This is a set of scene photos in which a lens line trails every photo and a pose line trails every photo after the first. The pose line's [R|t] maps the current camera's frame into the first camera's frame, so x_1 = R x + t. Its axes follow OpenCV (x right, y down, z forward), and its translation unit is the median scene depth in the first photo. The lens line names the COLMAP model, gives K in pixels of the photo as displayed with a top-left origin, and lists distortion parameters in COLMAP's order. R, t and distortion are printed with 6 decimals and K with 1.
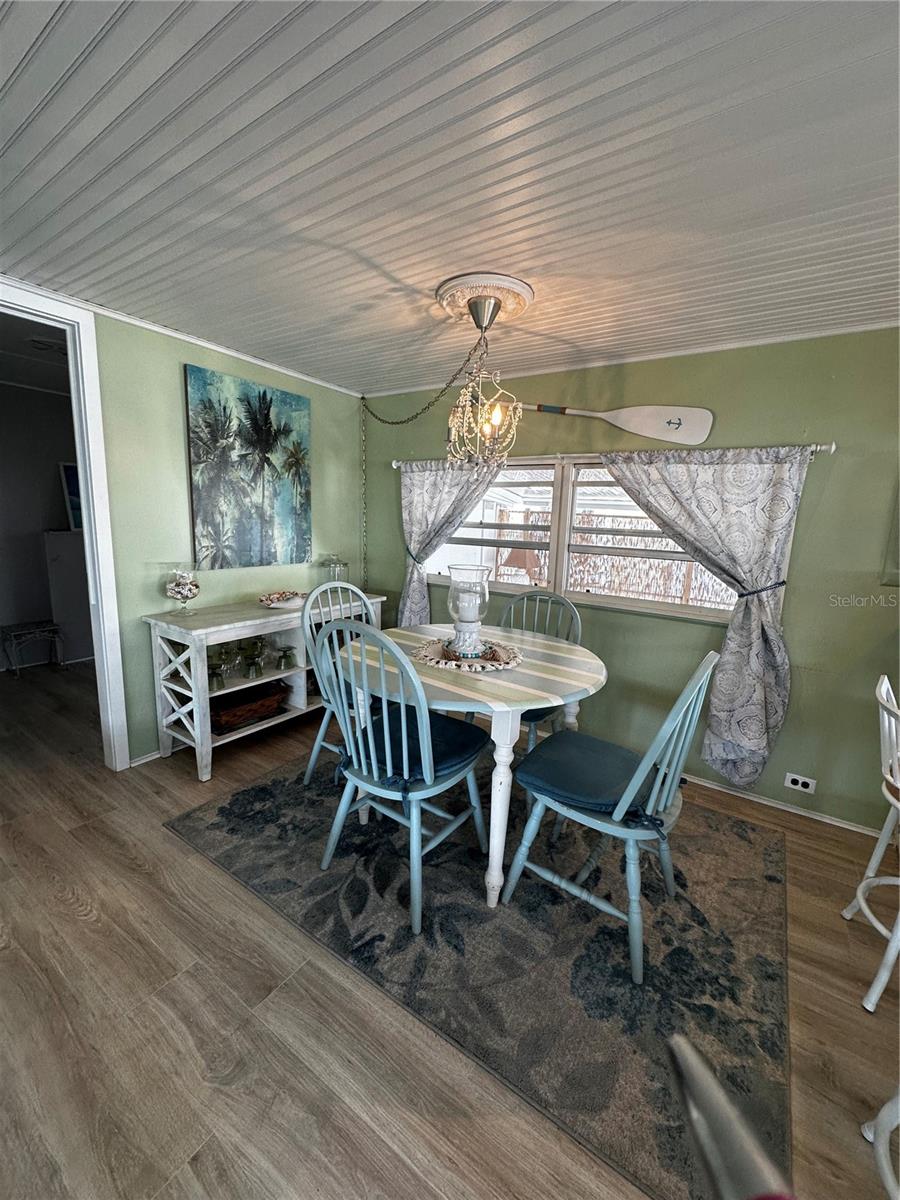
lens RADIAL K [[479.7, 0, 450.5], [0, 479.7, 598.3], [0, 0, 1]] dist [-0.001214, 0.000436]
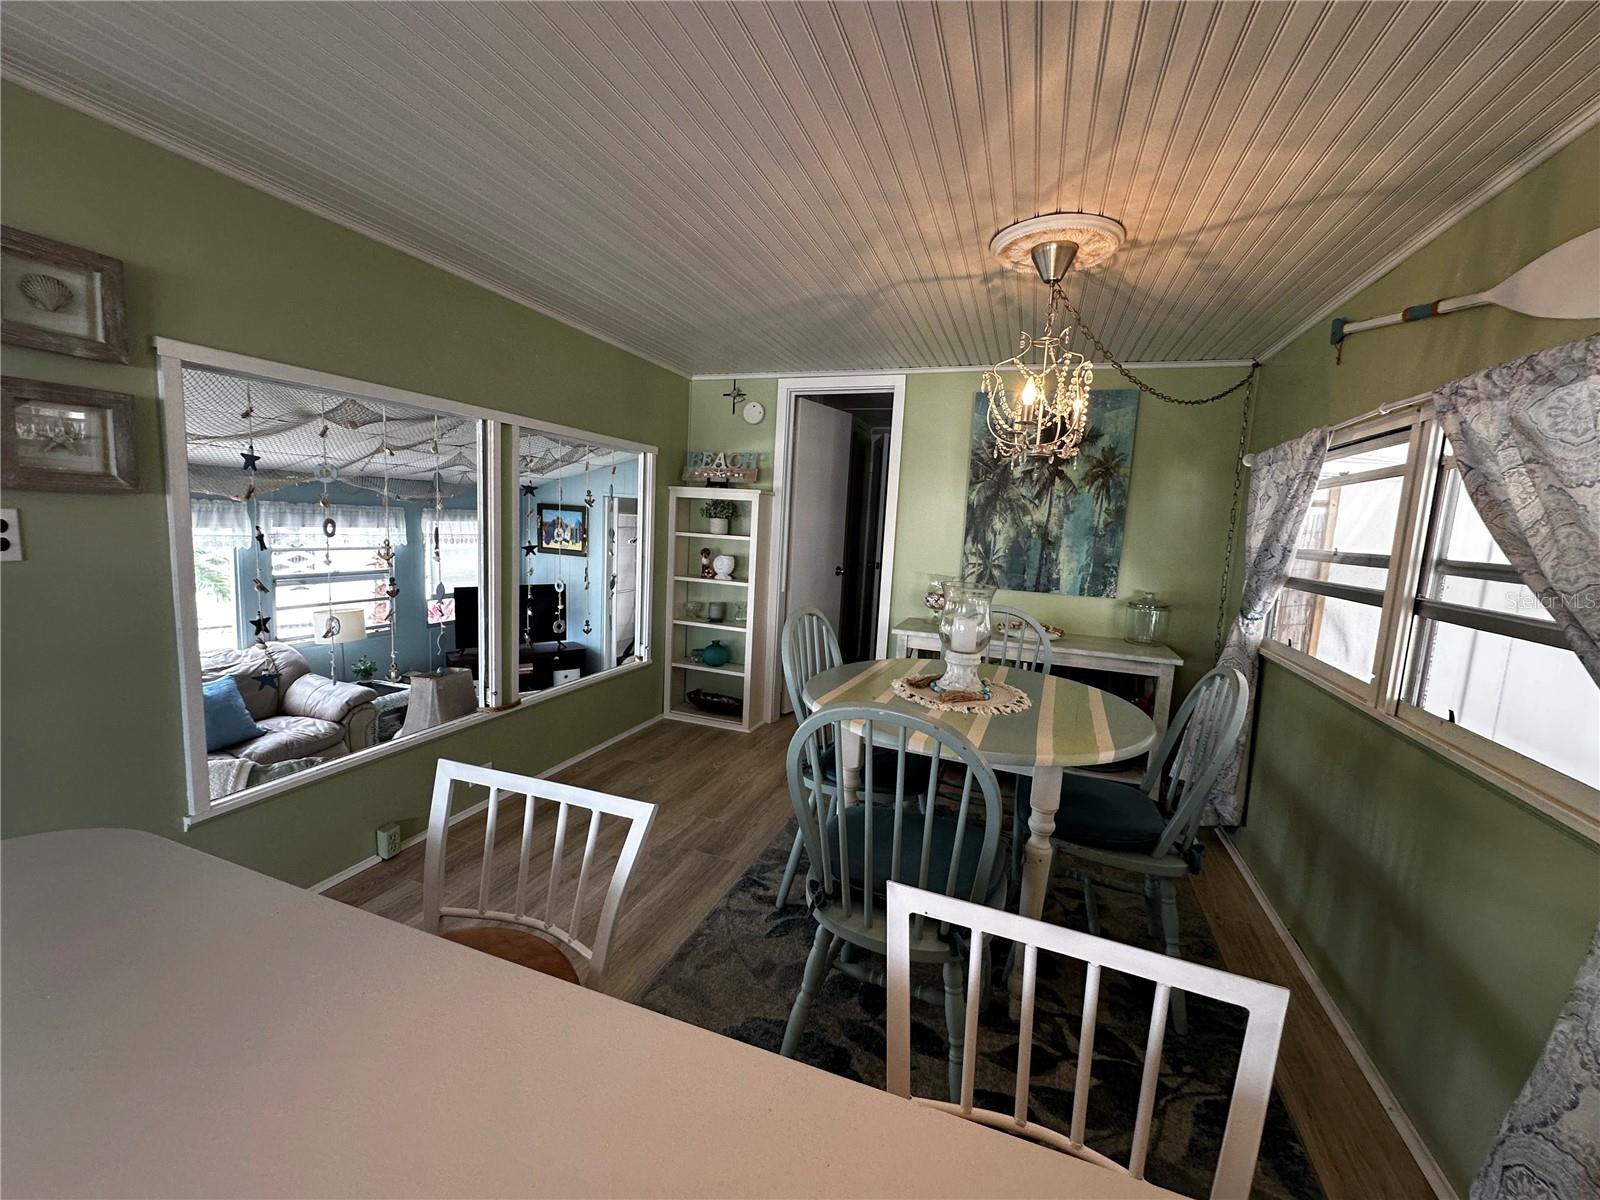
lens RADIAL K [[639.6, 0, 797.9], [0, 639.6, 598.0], [0, 0, 1]] dist [-0.001214, 0.000436]
pose [[0.242317, 0.093989, -0.965634, 0.660378], [-0.204778, 0.977829, 0.043789, -0.018879], [0.948340, 0.187130, 0.256192, 0.293165]]
